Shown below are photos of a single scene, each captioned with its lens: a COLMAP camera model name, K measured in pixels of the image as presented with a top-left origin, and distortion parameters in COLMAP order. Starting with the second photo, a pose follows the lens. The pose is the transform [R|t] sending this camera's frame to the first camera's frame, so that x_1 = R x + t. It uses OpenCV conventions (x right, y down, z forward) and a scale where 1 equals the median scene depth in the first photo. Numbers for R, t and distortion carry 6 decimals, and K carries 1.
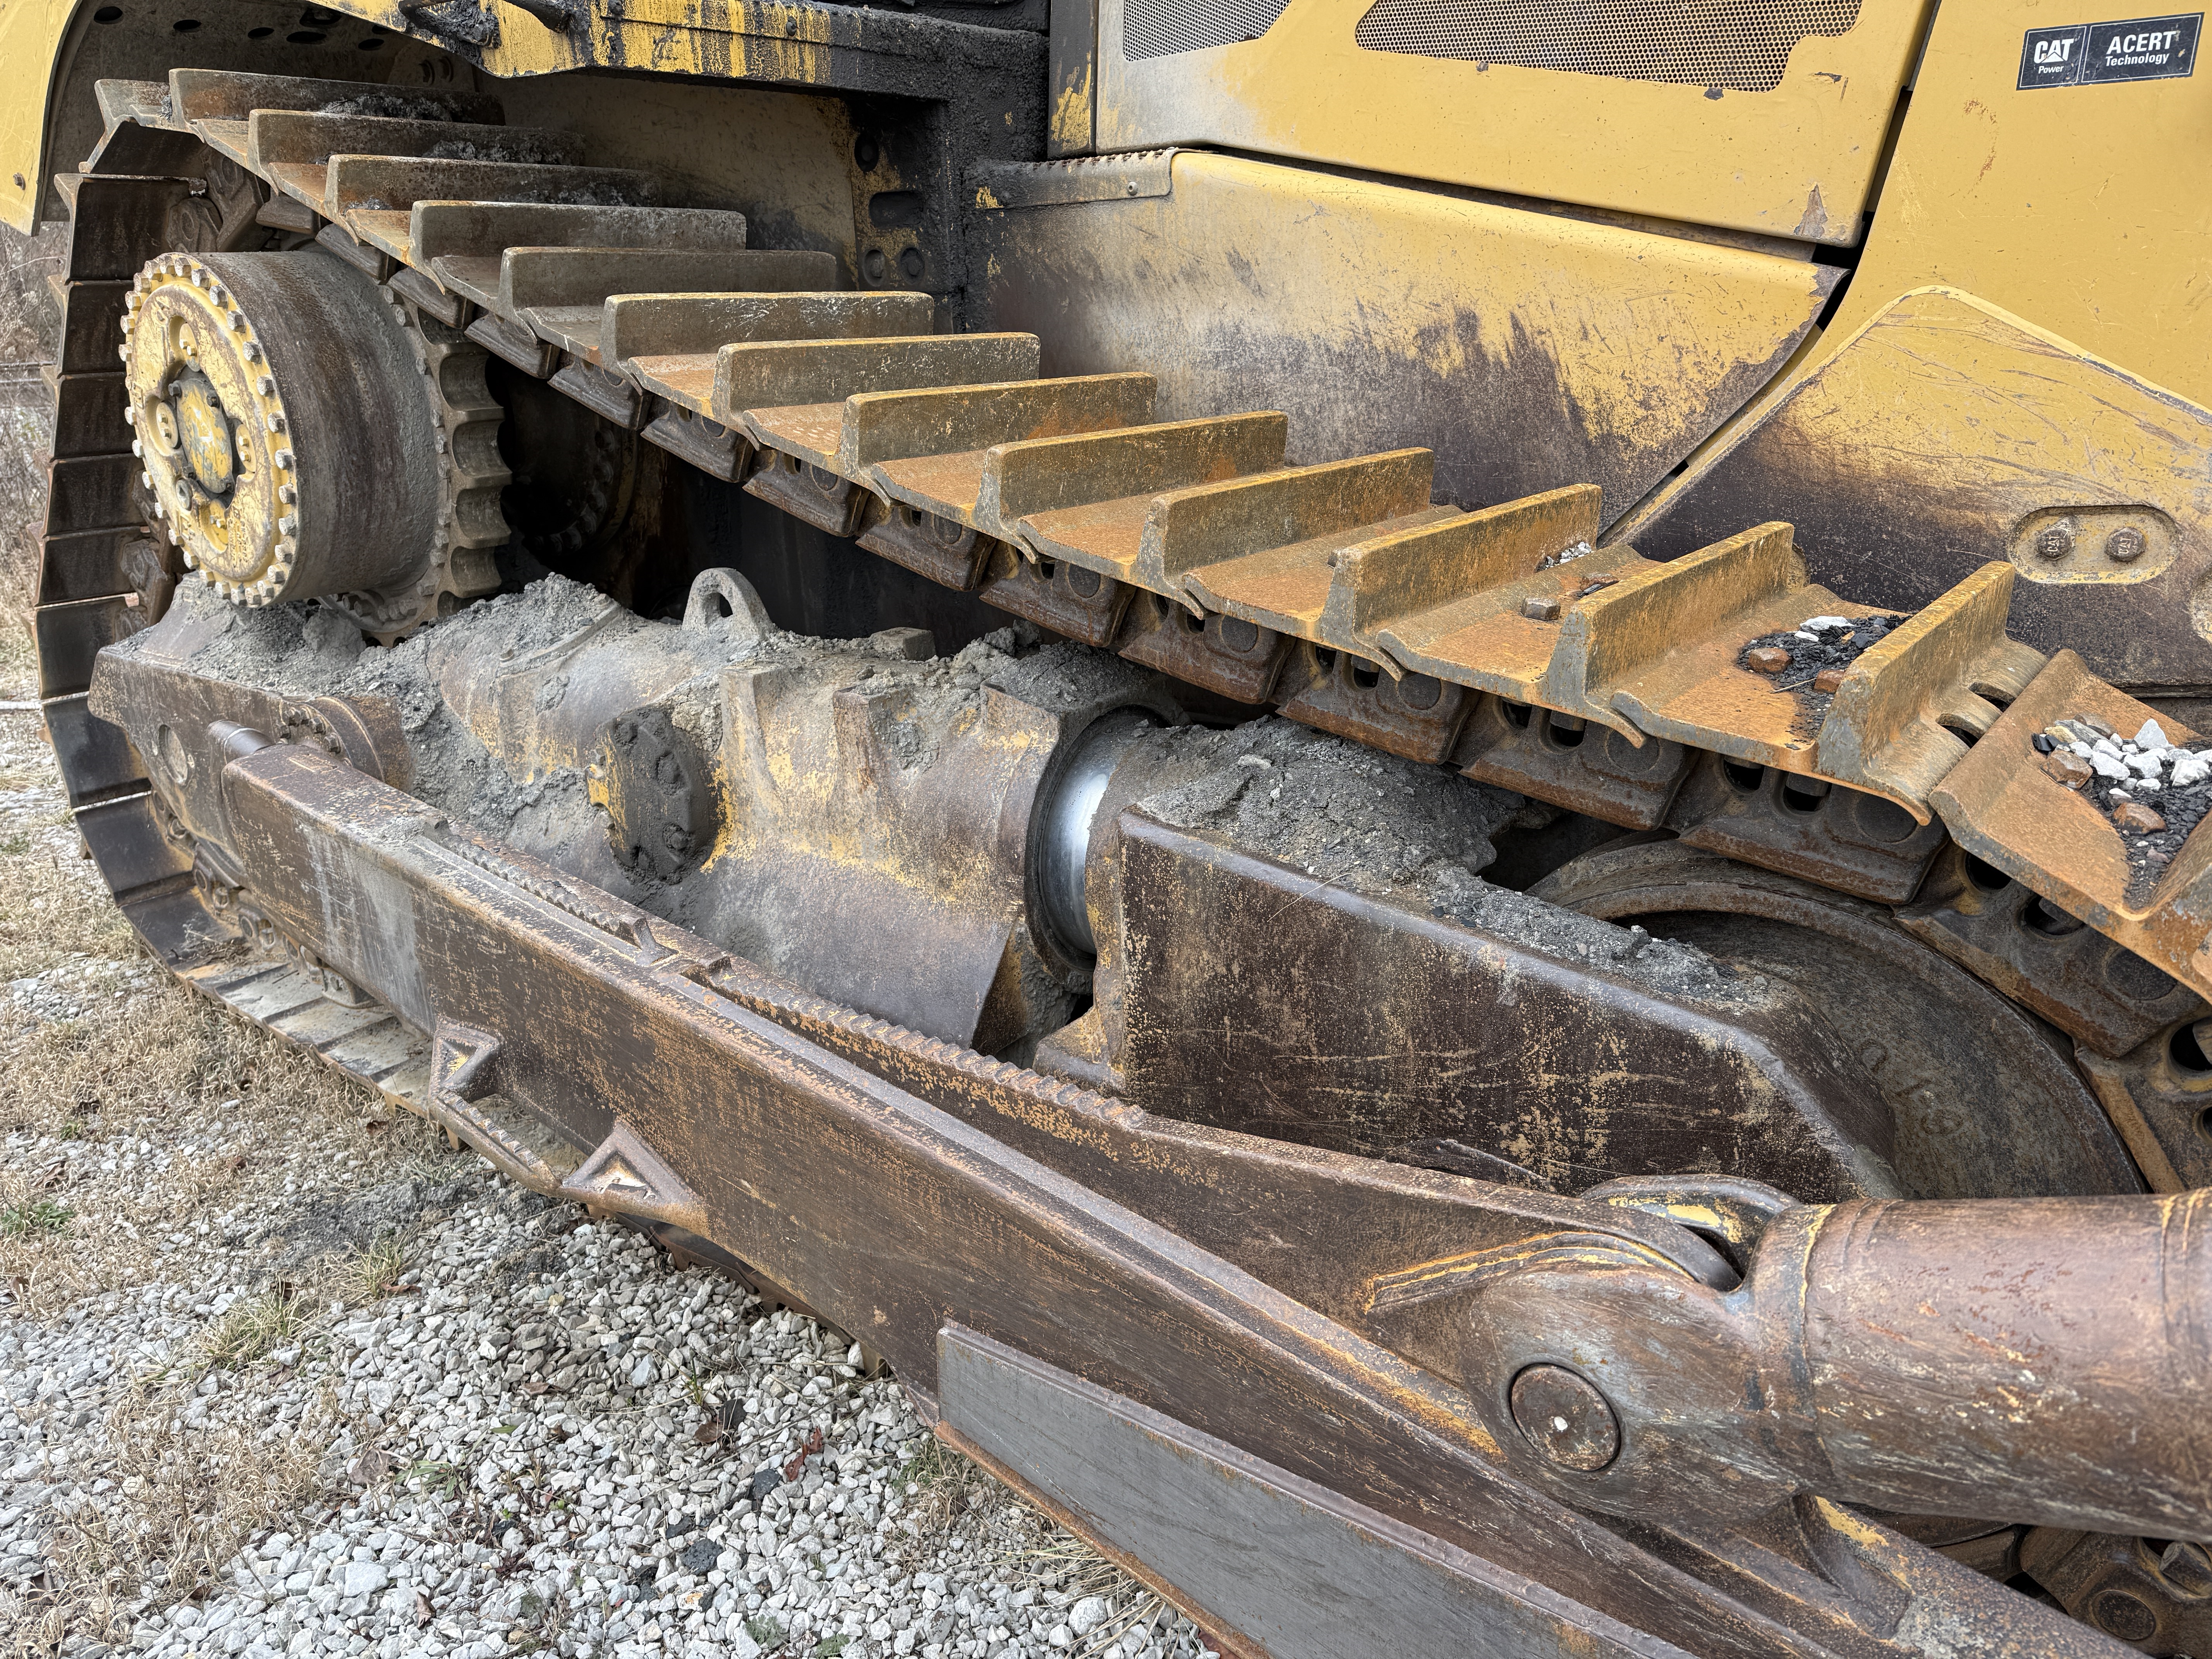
lens RADIAL K [[1561.2, 0, 1106.0], [0, 1561.2, 829.5], [0, 0, 1]] dist [0.038129, -0.030460]
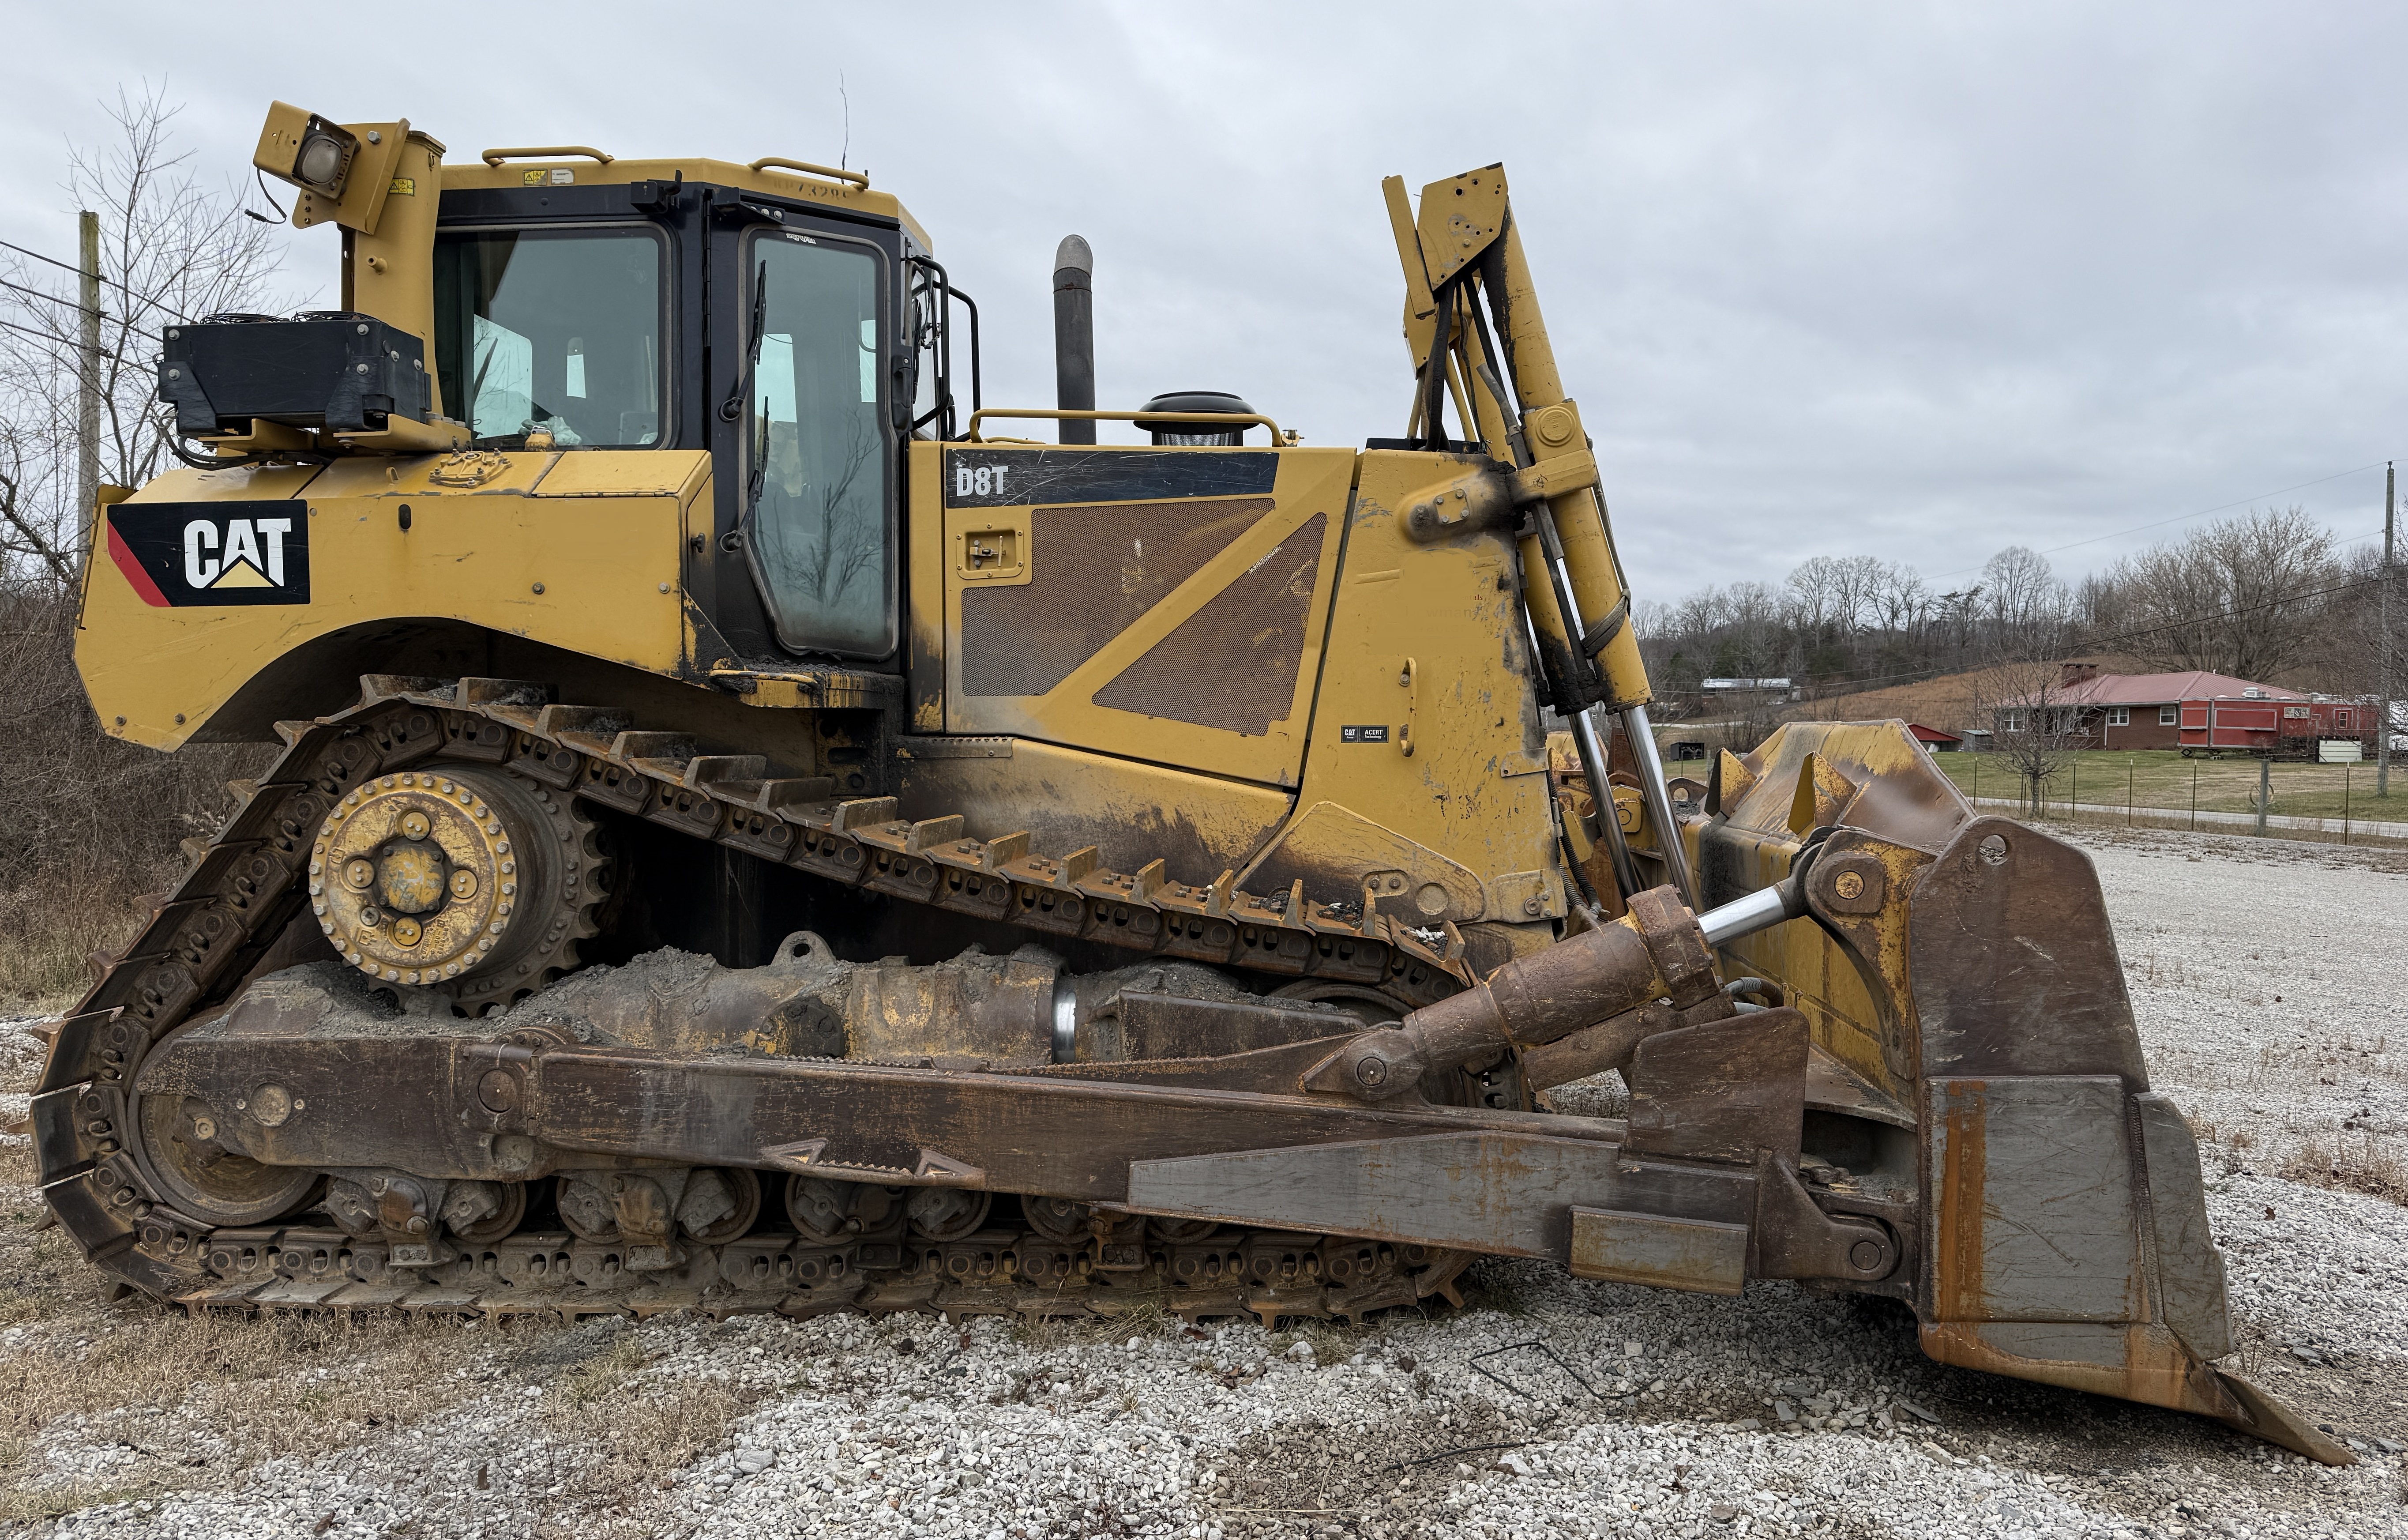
lens RADIAL K [[1637.9, 0, 1243.3], [0, 1637.9, 801.9], [0, 0, 1]] dist [0.000536, -0.001790]
pose [[0.824325, -0.001609, 0.566115, -1.320085], [0.169658, 0.954736, -0.244327, 0.375729], [-0.540097, 0.297450, 0.787285, -1.315365]]
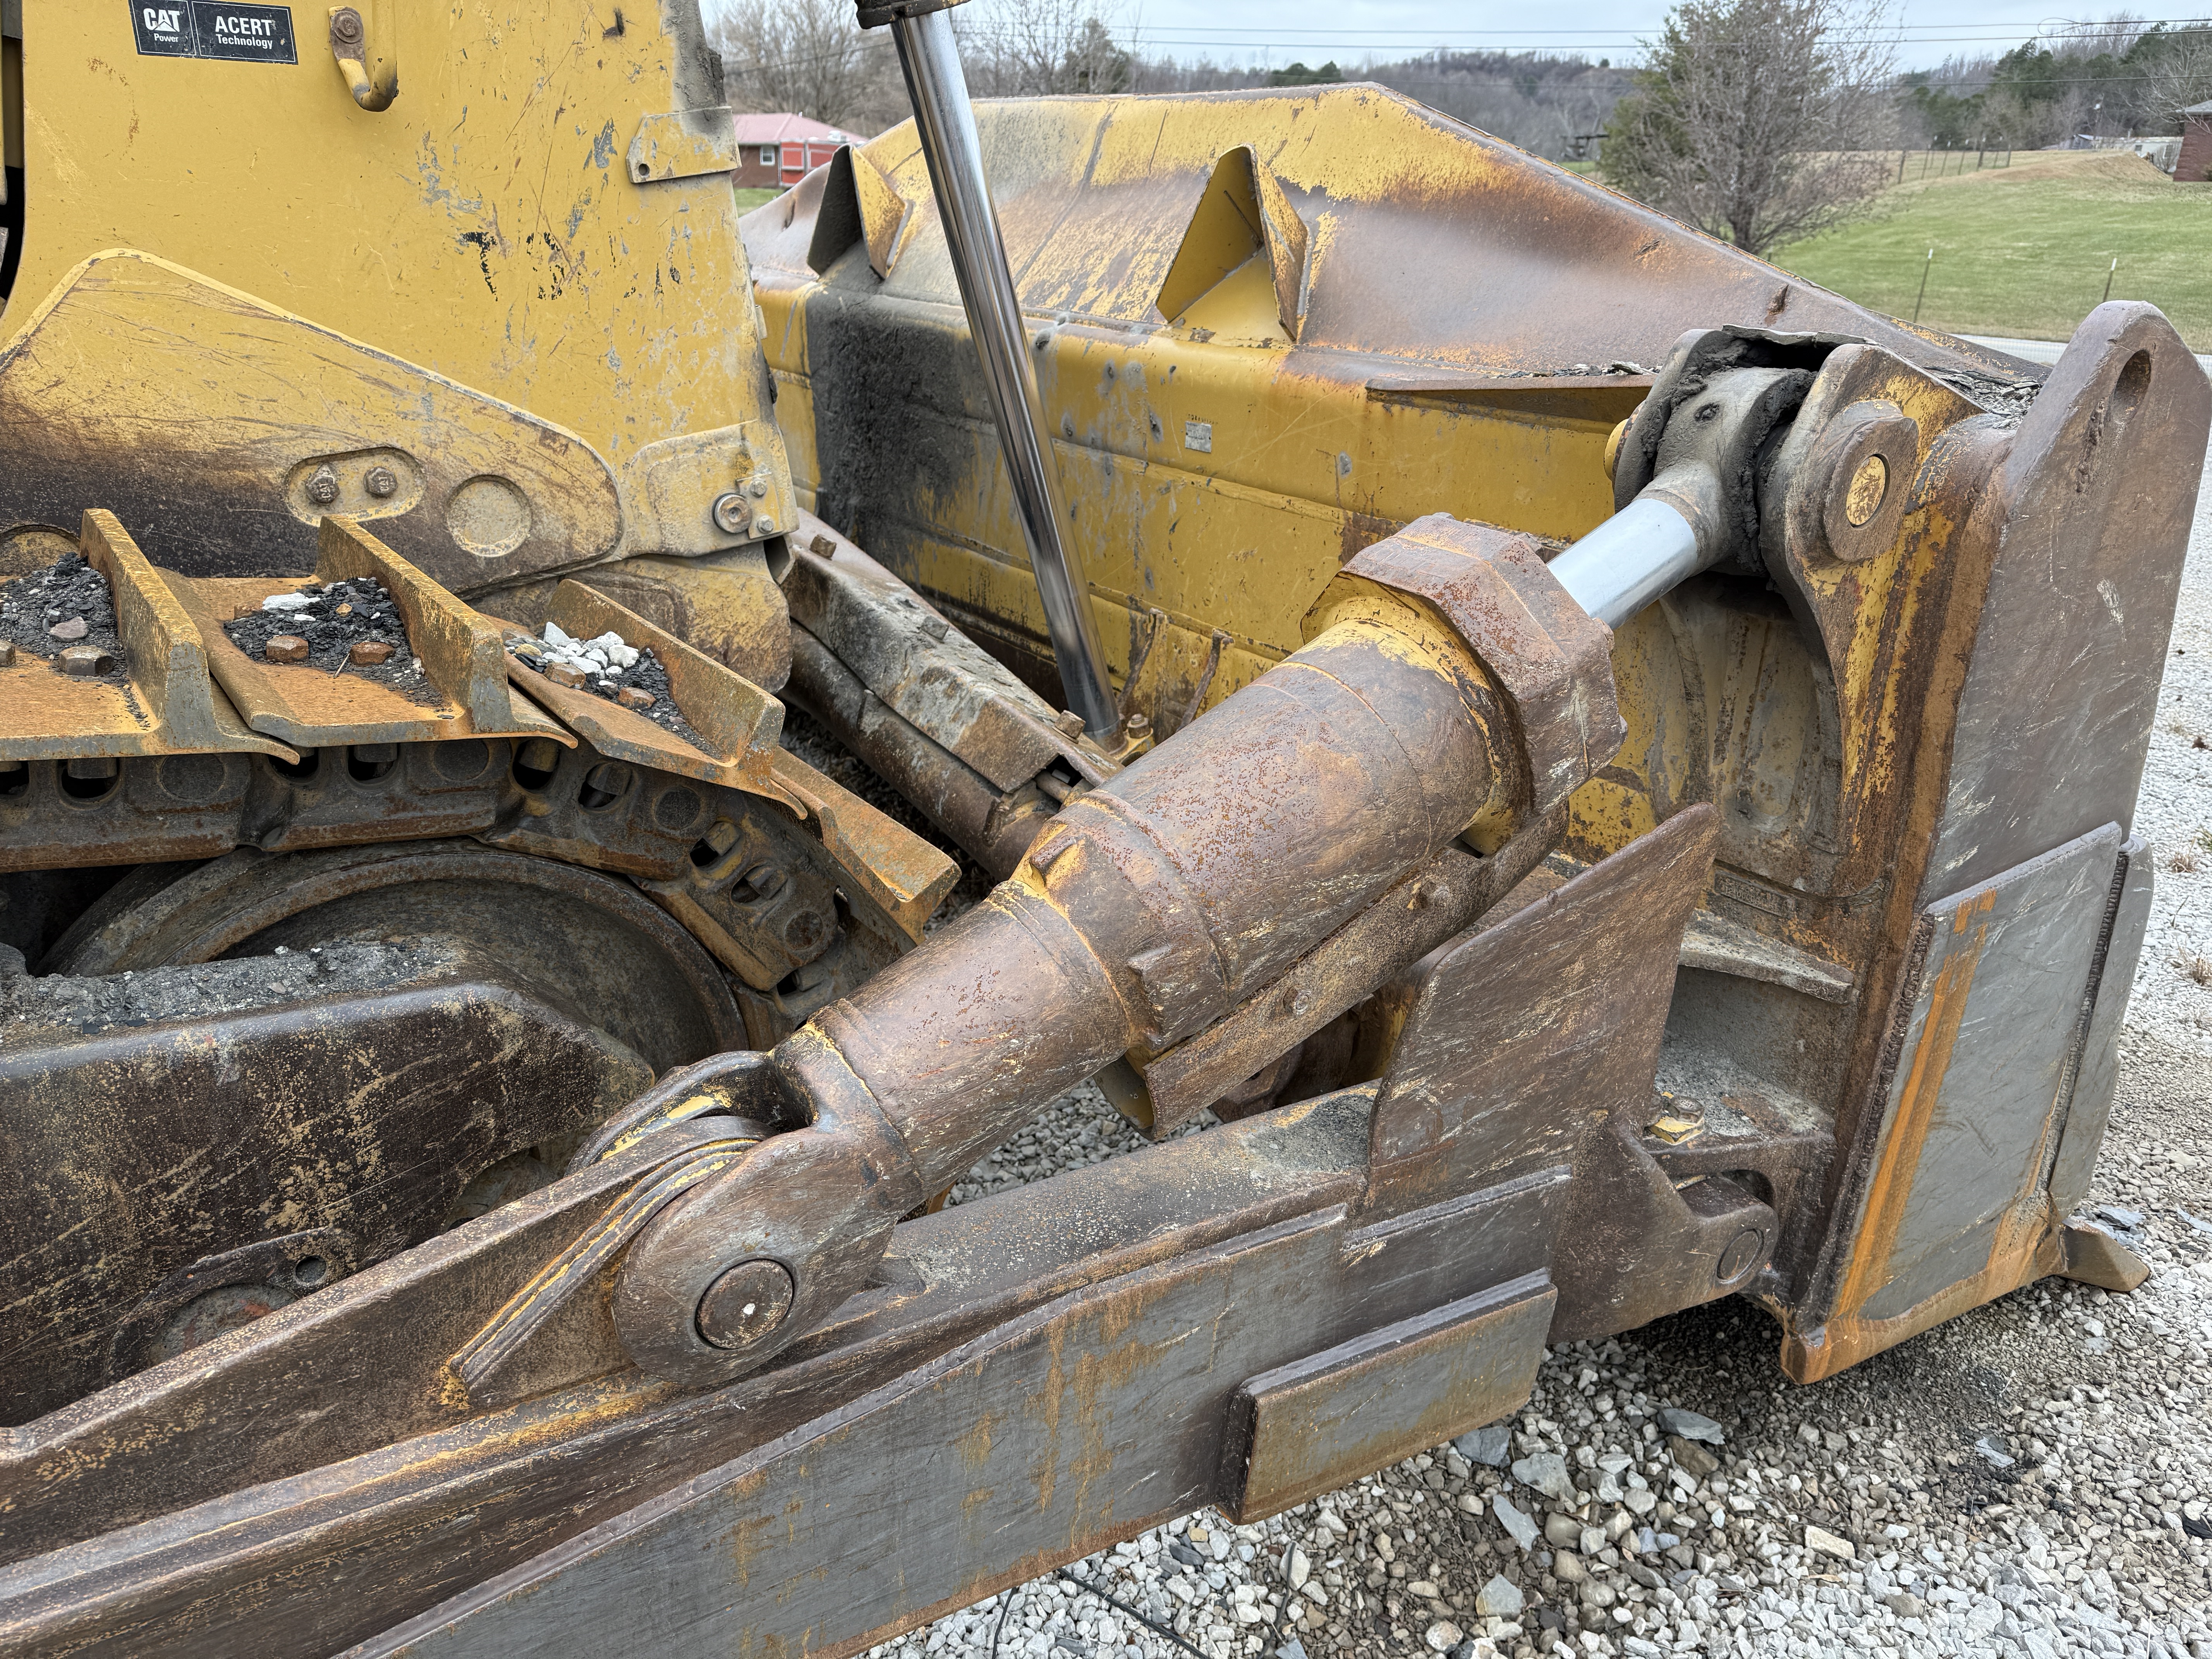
lens RADIAL K [[1587.0, 0, 1106.0], [0, 1587.0, 829.5], [0, 0, 1]] dist [0.029150, -0.026258]
pose [[0.271098, -0.338086, 0.901223, -0.316446], [0.280008, 0.923494, 0.262212, -0.099760], [-0.920924, 0.181265, 0.345024, 0.159196]]
